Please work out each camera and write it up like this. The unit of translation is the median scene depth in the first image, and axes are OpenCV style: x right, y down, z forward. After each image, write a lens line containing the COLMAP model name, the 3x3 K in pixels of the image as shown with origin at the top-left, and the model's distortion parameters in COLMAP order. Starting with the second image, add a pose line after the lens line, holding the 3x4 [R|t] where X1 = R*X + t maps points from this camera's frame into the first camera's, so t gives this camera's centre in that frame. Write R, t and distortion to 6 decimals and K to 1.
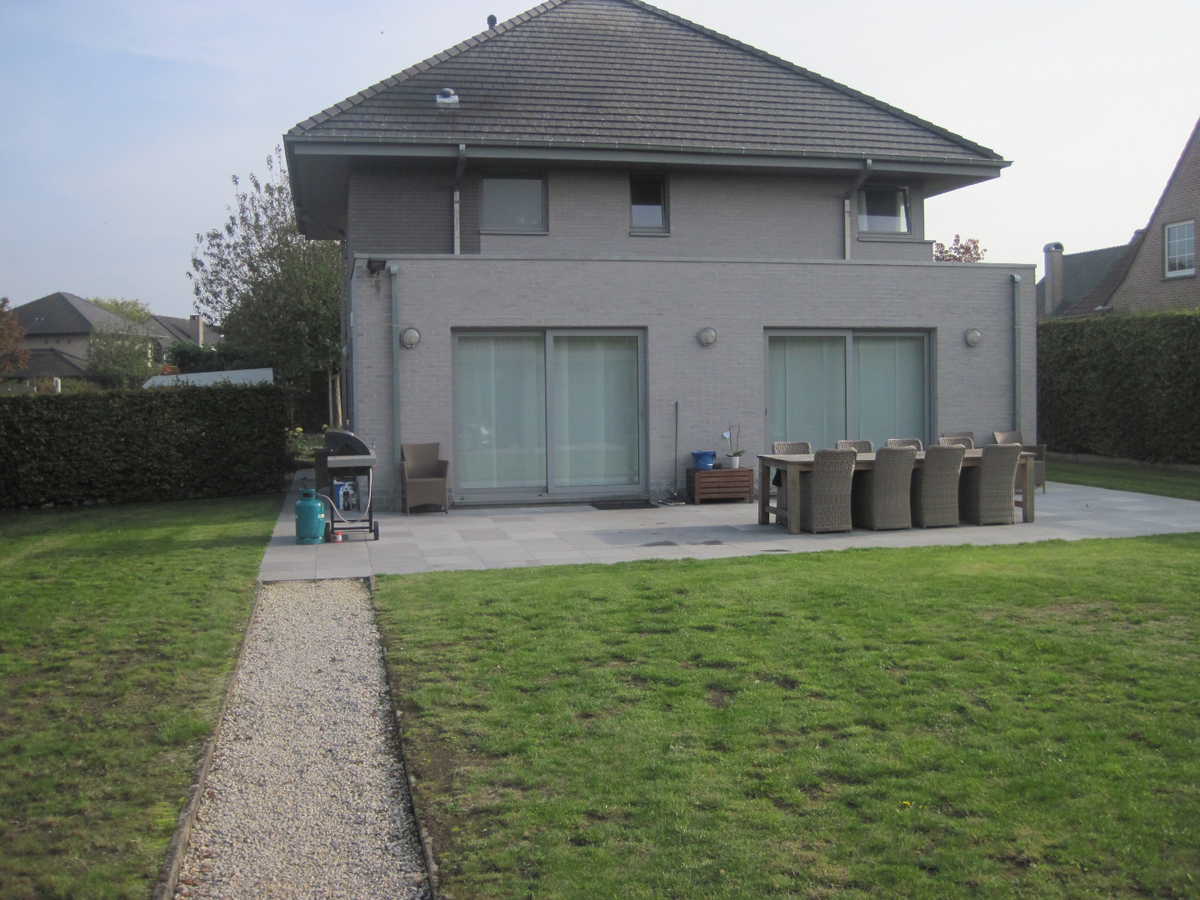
lens RADIAL K [[1258.7, 0, 601.2], [0, 1258.7, 447.3], [0, 0, 1]] dist [-0.121505, 0.000000]
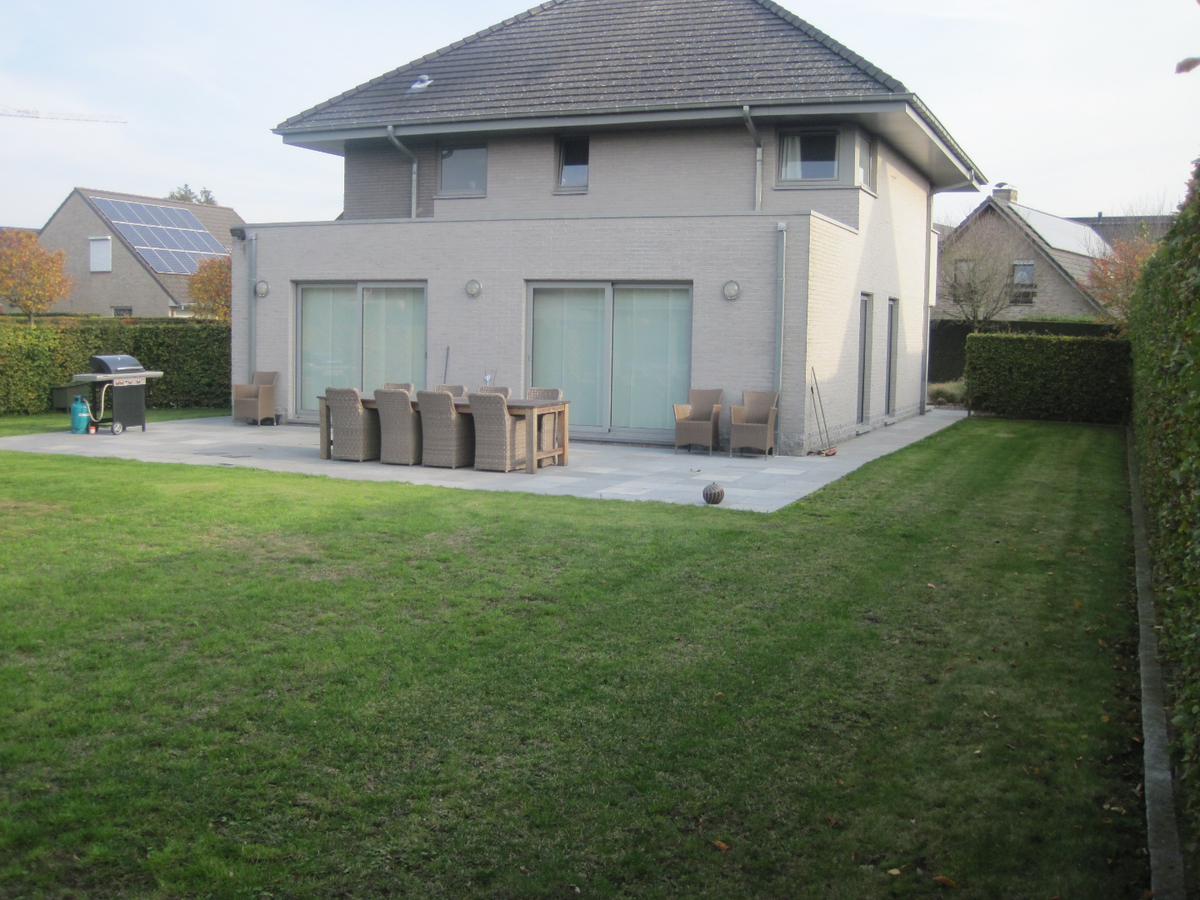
lens RADIAL K [[1258.7, 0, 602.8], [0, 1258.7, 452.2], [0, 0, 1]] dist [-0.121505, 0.000000]
pose [[0.792305, 0.086074, -0.604023, 0.821730], [-0.061044, 0.996215, 0.061890, -0.019042], [0.607064, -0.012164, 0.794560, 0.183536]]
